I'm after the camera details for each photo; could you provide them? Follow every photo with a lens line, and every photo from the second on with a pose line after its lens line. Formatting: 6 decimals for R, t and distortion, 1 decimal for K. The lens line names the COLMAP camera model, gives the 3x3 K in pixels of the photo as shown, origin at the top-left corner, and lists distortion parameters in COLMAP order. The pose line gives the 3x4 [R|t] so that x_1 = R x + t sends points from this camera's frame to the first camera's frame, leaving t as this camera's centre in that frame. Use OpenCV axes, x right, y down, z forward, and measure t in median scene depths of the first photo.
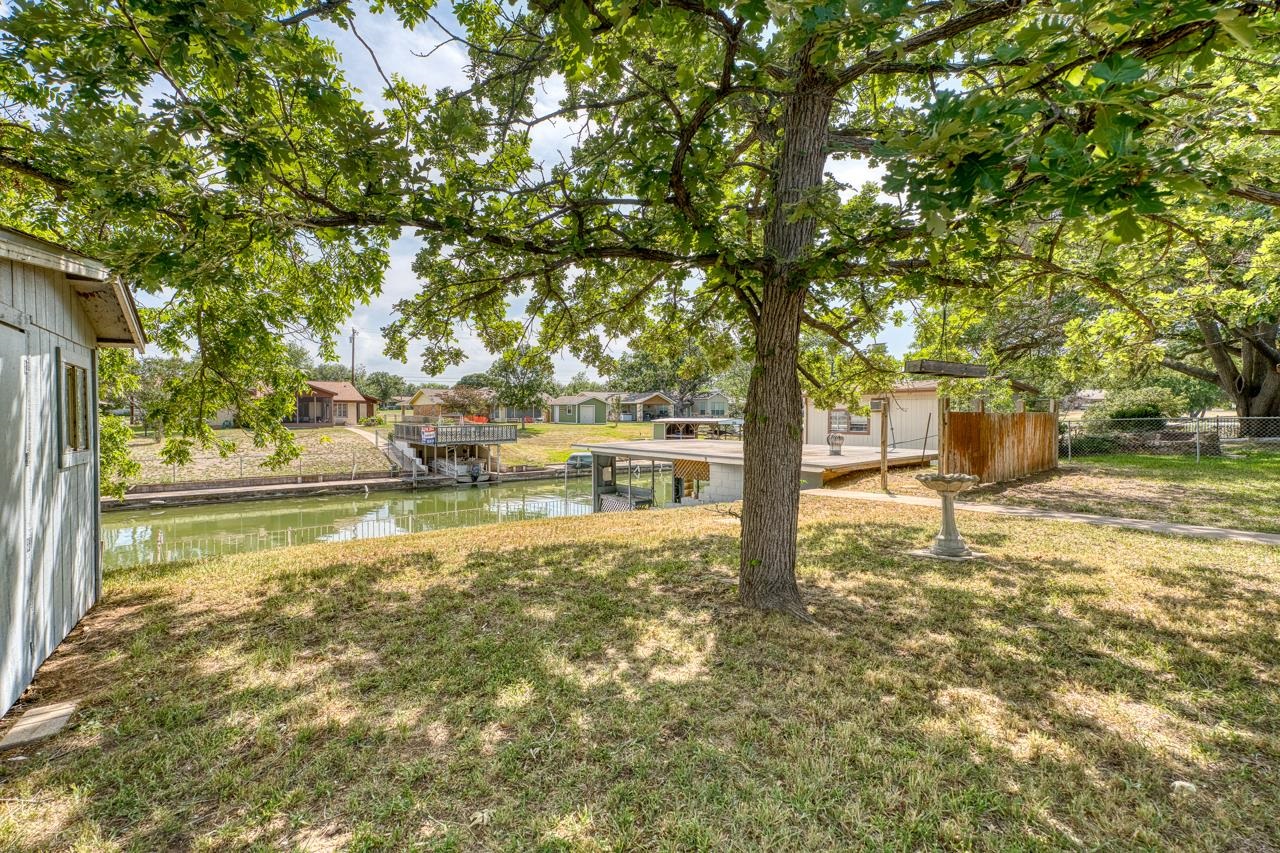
lens RADIAL K [[578.1, 0, 640.0], [0, 578.1, 426.5], [0, 0, 1]] dist [0.002714, 0.000455]
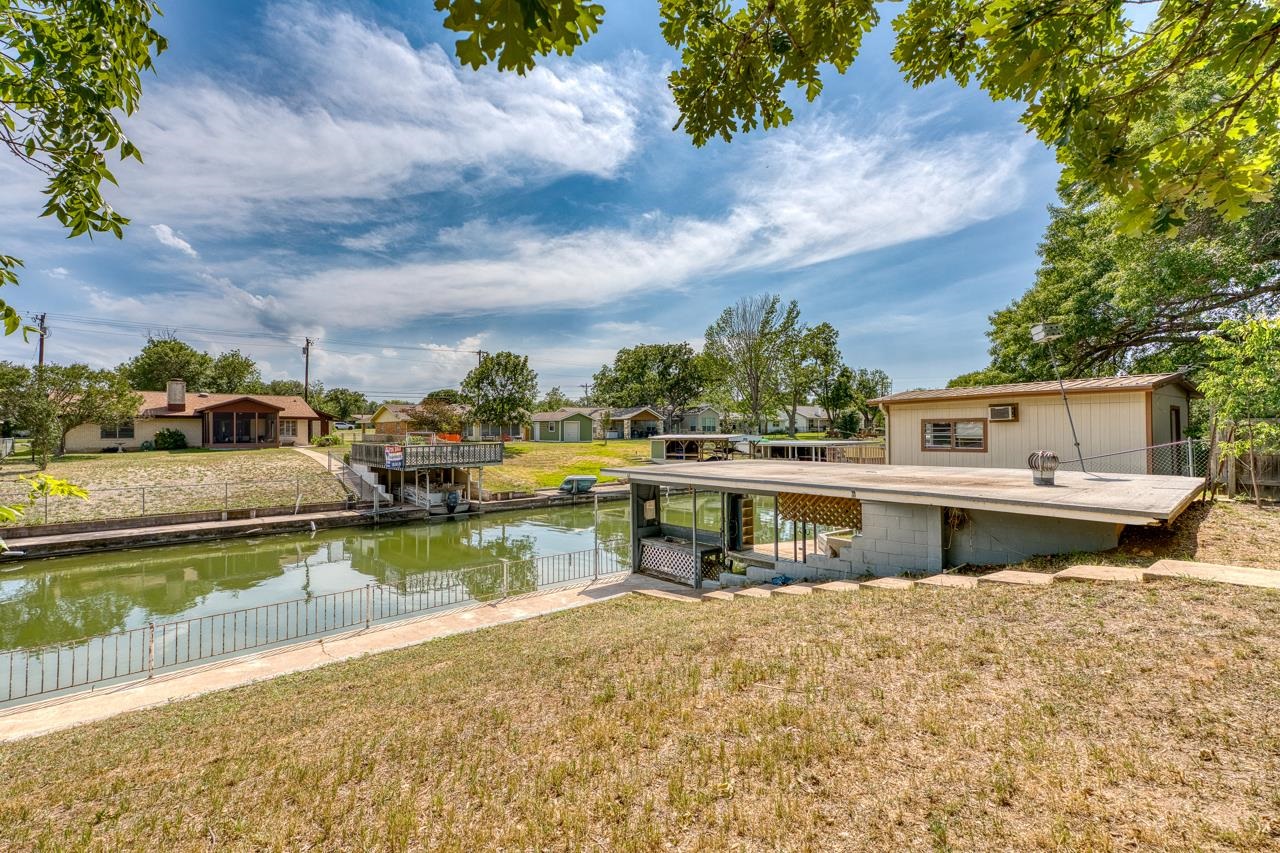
lens RADIAL K [[578.1, 0, 640.0], [0, 578.1, 426.5], [0, 0, 1]] dist [0.002714, 0.000455]
pose [[0.998436, -0.006265, 0.055562, -0.054017], [0.007992, 0.999490, -0.030915, 0.000230], [-0.055340, 0.031311, 0.997976, 0.139306]]
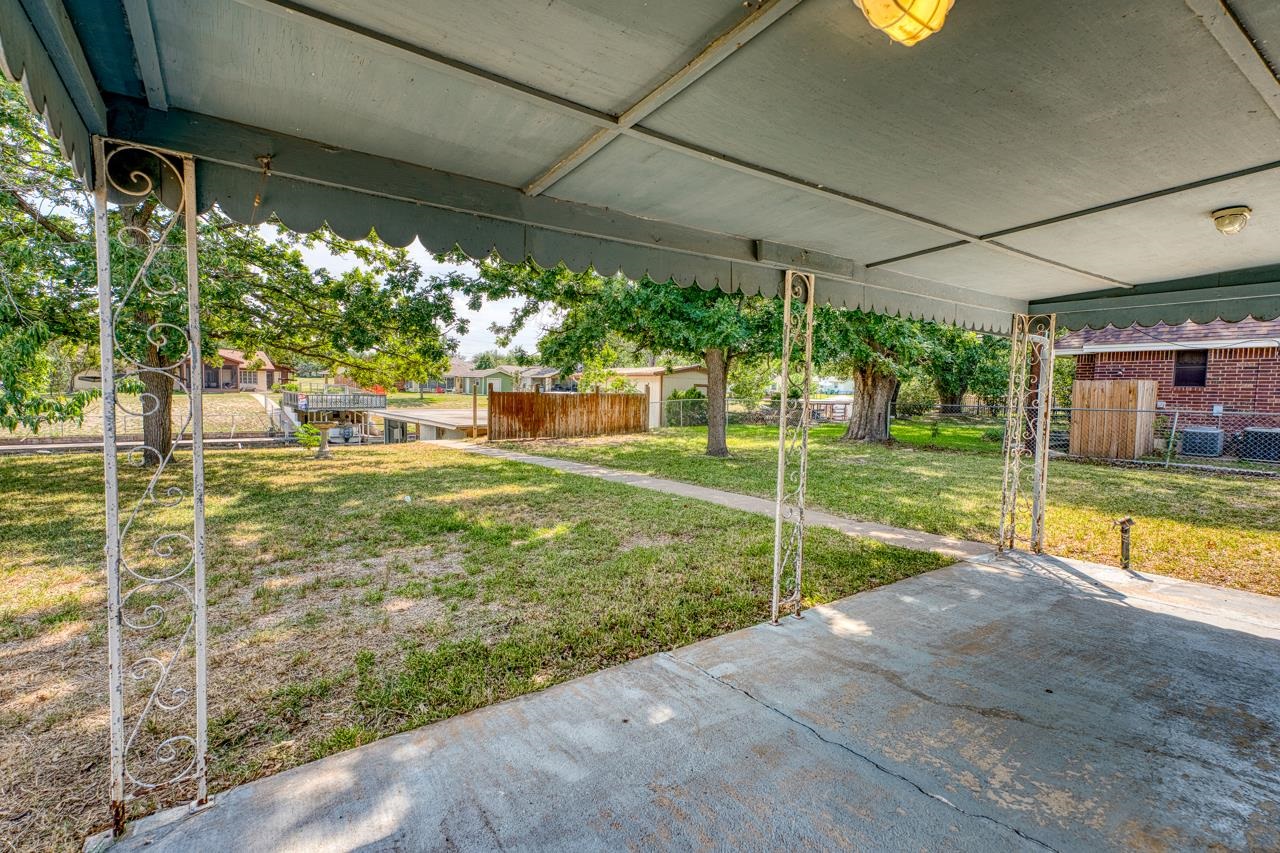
lens RADIAL K [[578.1, 0, 640.0], [0, 578.1, 426.5], [0, 0, 1]] dist [0.002714, 0.000455]
pose [[0.998828, 0.018956, 0.044545, 0.212760], [-0.020993, 0.998734, 0.045710, -0.001830], [-0.043622, -0.046591, 0.997961, -0.153324]]
